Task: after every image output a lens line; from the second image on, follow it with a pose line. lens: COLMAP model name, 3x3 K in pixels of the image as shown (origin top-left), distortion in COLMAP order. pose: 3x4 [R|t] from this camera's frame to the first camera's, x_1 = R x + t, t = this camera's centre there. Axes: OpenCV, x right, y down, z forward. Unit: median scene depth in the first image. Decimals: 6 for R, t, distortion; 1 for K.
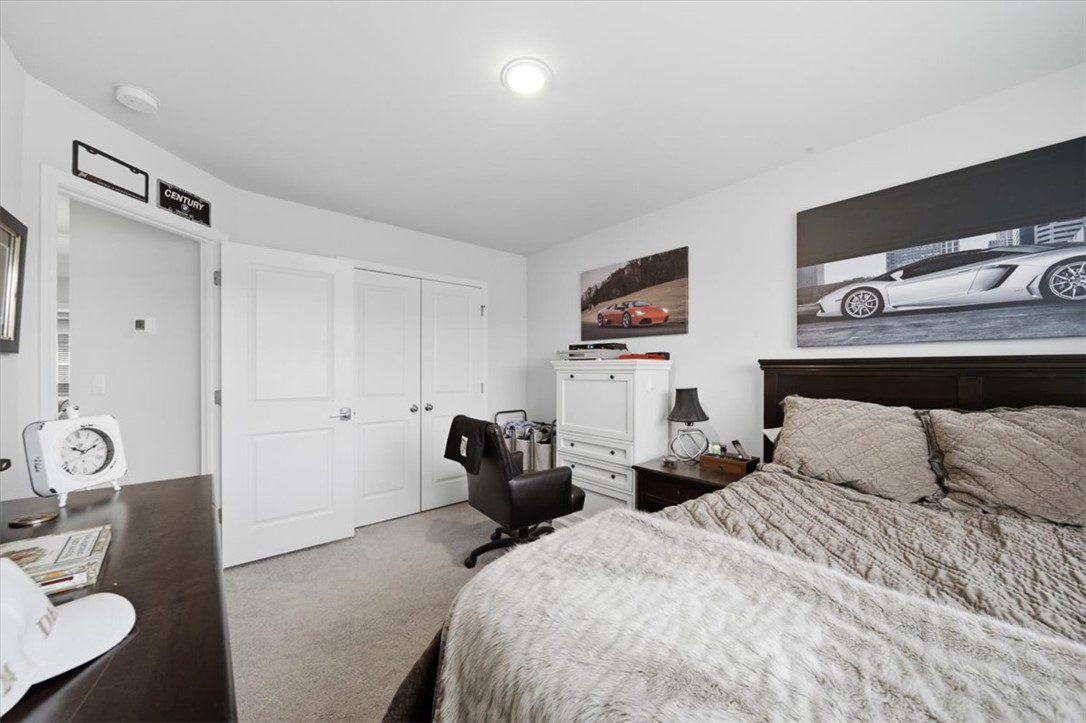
lens RADIAL K [[392.3, 0, 543.2], [0, 392.3, 368.4], [0, 0, 1]] dist [-0.001133, -0.000168]
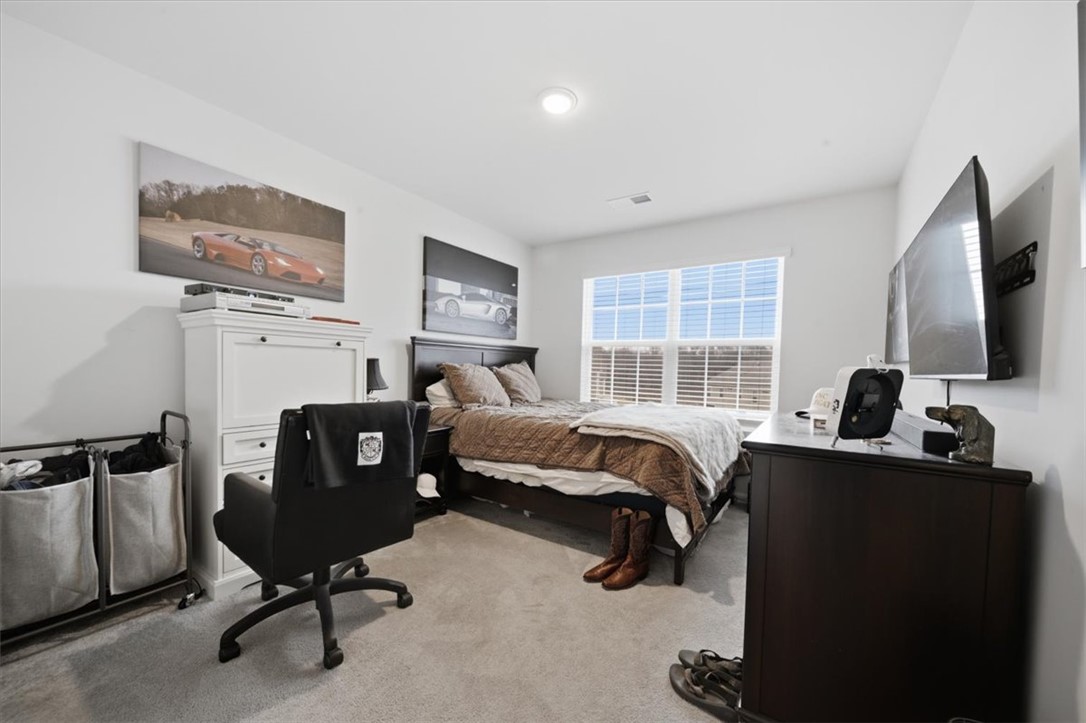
lens RADIAL K [[392.3, 0, 543.2], [0, 392.3, 368.4], [0, 0, 1]] dist [-0.001133, -0.000168]
pose [[-0.262531, -0.014080, 0.964821, -0.674987], [-0.025474, 0.999646, 0.007656, 0.051454], [-0.964587, -0.022568, -0.262796, 0.746164]]
